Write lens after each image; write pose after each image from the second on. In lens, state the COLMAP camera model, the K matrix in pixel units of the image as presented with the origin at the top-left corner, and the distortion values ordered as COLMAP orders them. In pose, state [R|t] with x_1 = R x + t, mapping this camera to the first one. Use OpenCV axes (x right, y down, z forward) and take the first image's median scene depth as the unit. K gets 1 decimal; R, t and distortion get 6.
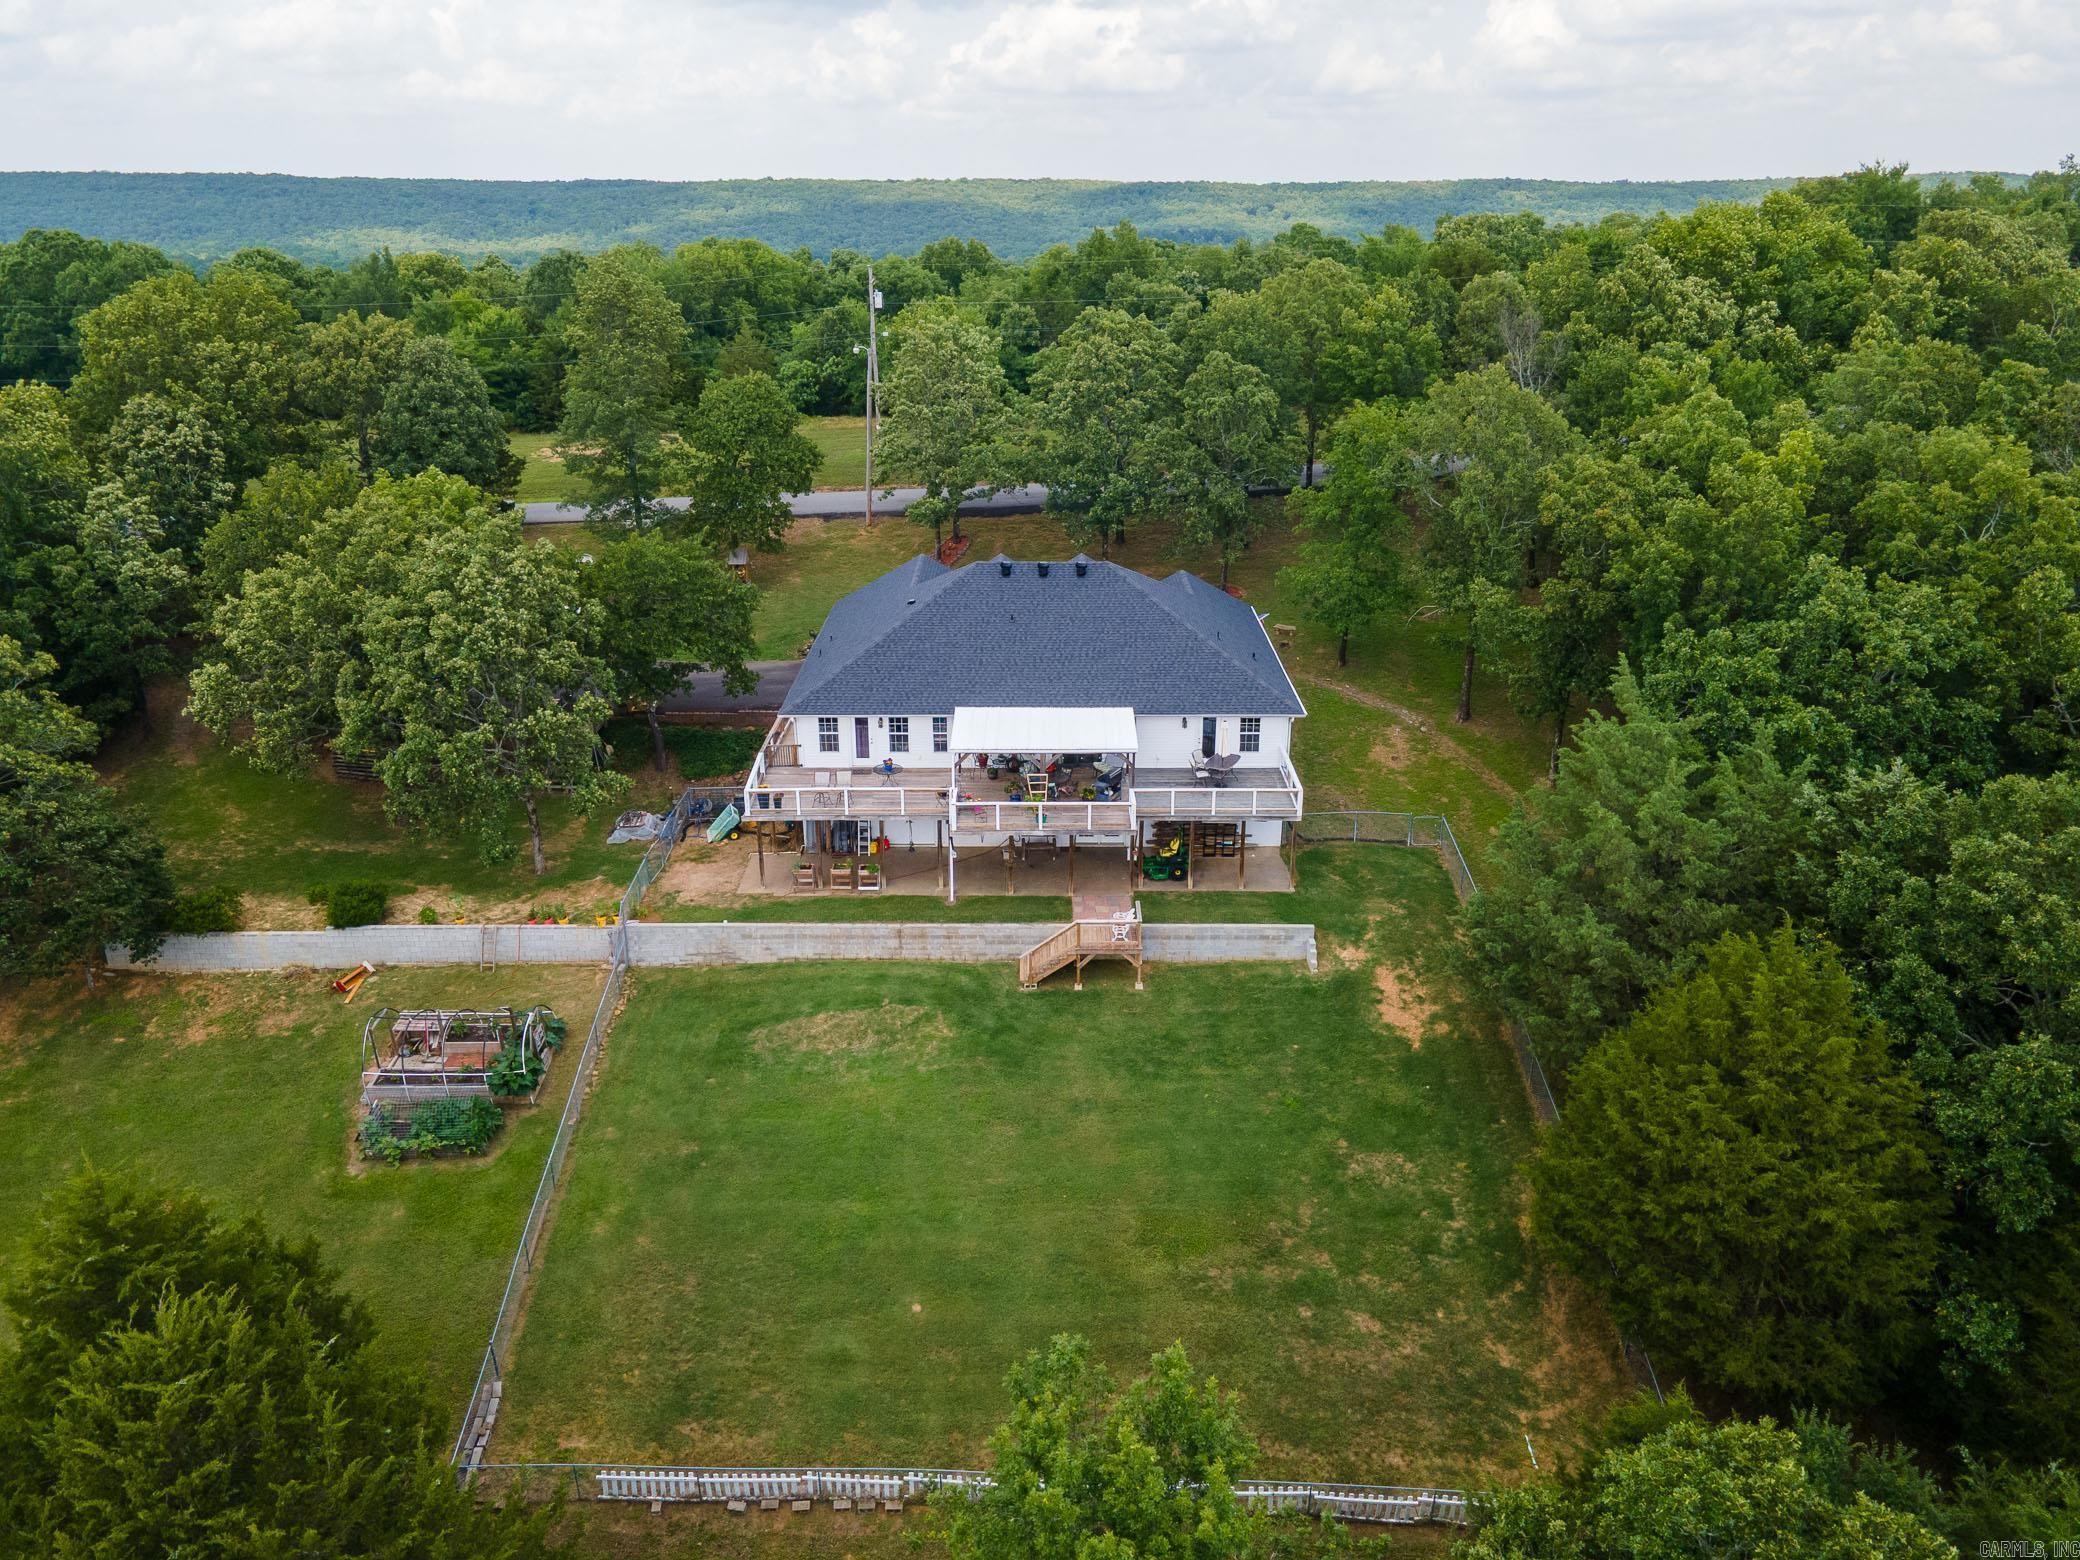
lens RADIAL K [[1512.5, 0, 1027.6], [0, 1512.5, 778.2], [0, 0, 1]] dist [0.052960, -0.013254]
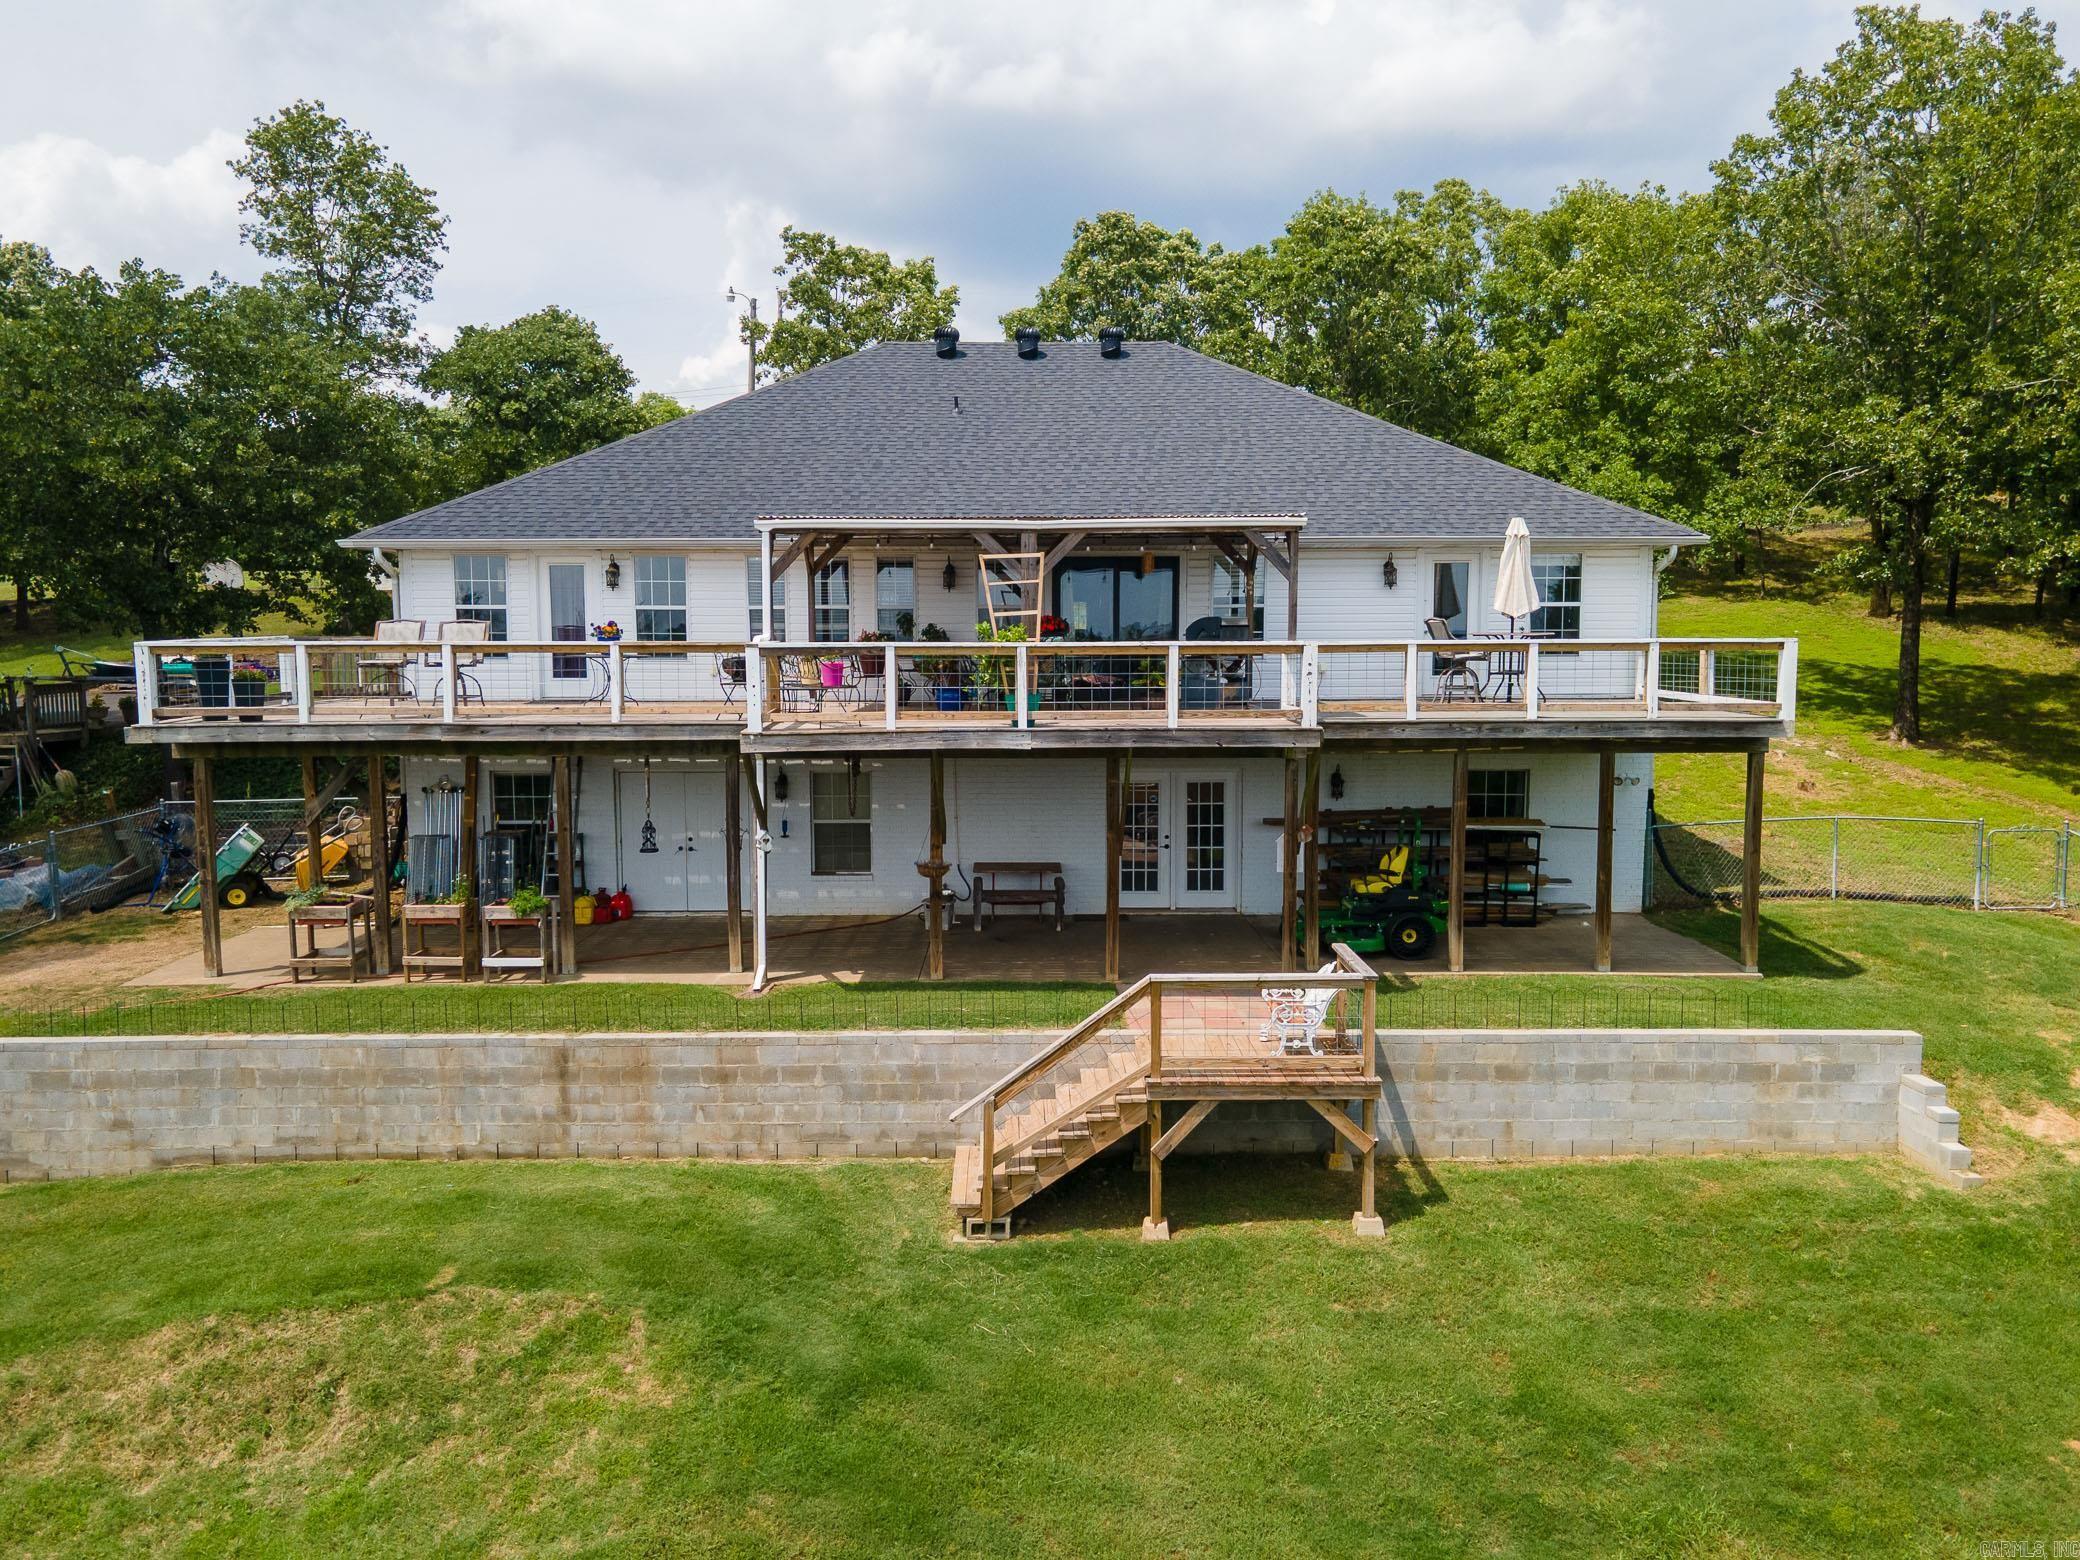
lens RADIAL K [[1514.9, 0, 1029.1], [0, 1514.9, 775.5], [0, 0, 1]] dist [0.050286, 0.003553]
pose [[0.999908, 0.000511, 0.013526, 0.005535], [0.003270, 0.960581, -0.277979, 0.130554], [-0.013135, 0.277998, 0.960492, 0.675449]]
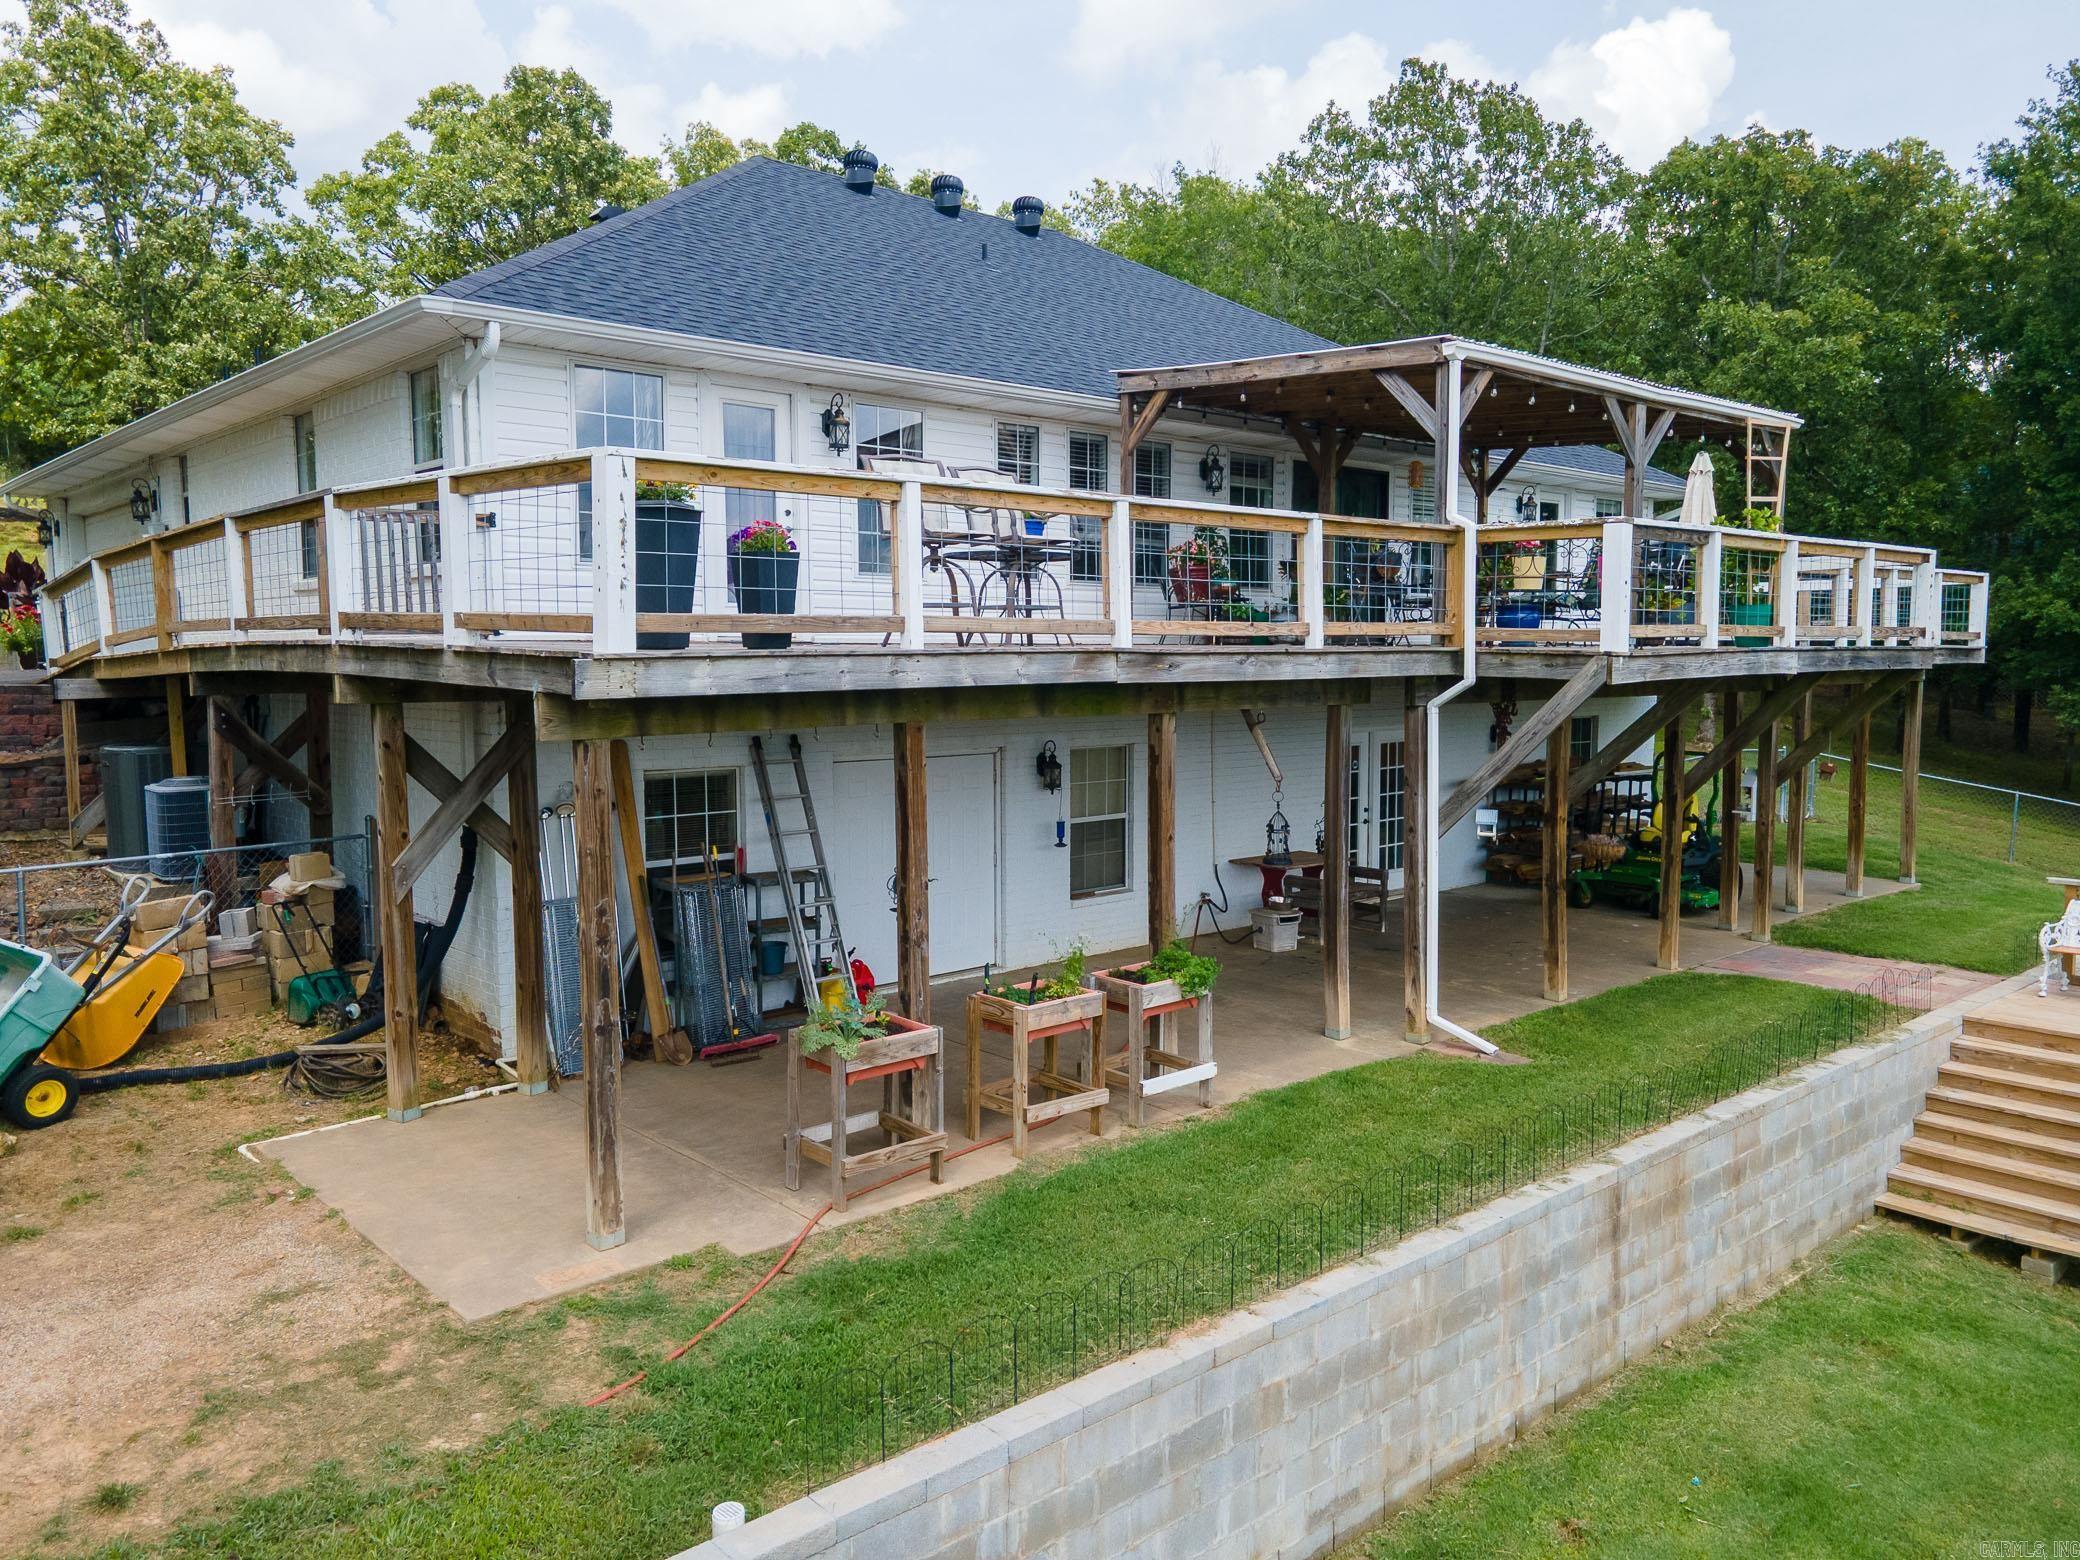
lens RADIAL K [[1512.5, 0, 1027.6], [0, 1512.5, 778.2], [0, 0, 1]] dist [0.052960, -0.013254]
pose [[0.737944, -0.053131, 0.672767, -0.250043], [0.247183, 0.948899, -0.196192, 0.071075], [-0.627964, 0.311075, 0.713368, 0.885637]]
